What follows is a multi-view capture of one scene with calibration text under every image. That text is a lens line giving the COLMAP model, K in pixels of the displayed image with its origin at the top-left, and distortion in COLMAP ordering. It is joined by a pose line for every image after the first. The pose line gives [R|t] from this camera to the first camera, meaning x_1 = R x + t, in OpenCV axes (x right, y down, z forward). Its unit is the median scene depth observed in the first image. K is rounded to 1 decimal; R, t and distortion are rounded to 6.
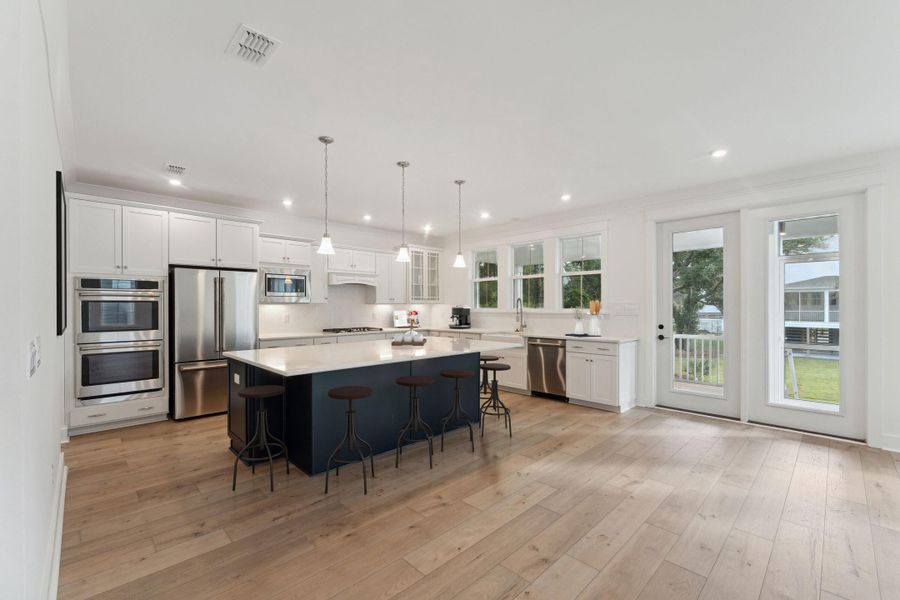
lens RADIAL K [[384.7, 0, 442.3], [0, 384.7, 299.1], [0, 0, 1]] dist [-0.001279, -0.000024]
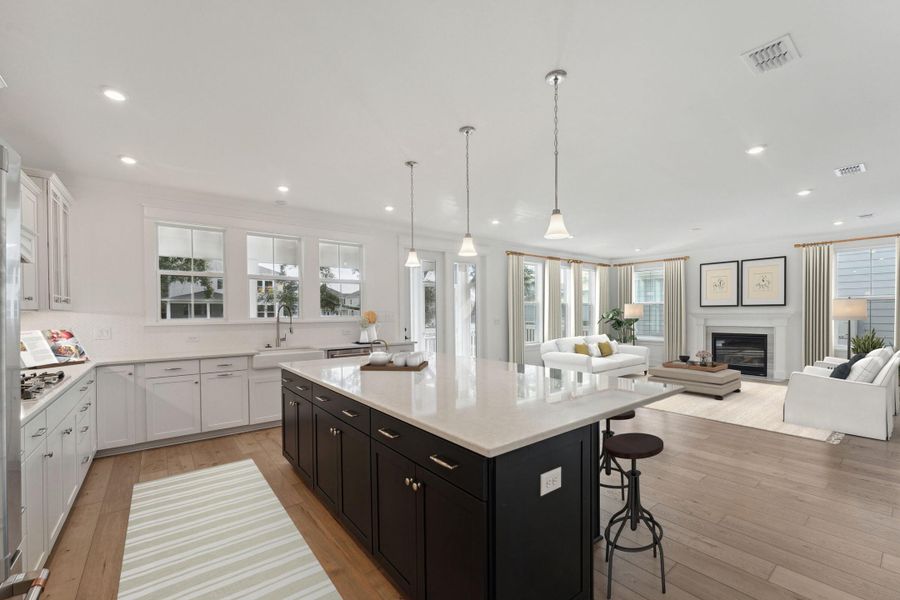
lens RADIAL K [[369.4, 0, 440.0], [0, 369.4, 313.8], [0, 0, 1]] dist [-0.008942, -0.000028]
pose [[0.120184, -0.004944, 0.992739, -0.659861], [-0.010949, 0.999920, 0.006305, 0.008945], [-0.992691, -0.011627, 0.120121, 0.742223]]
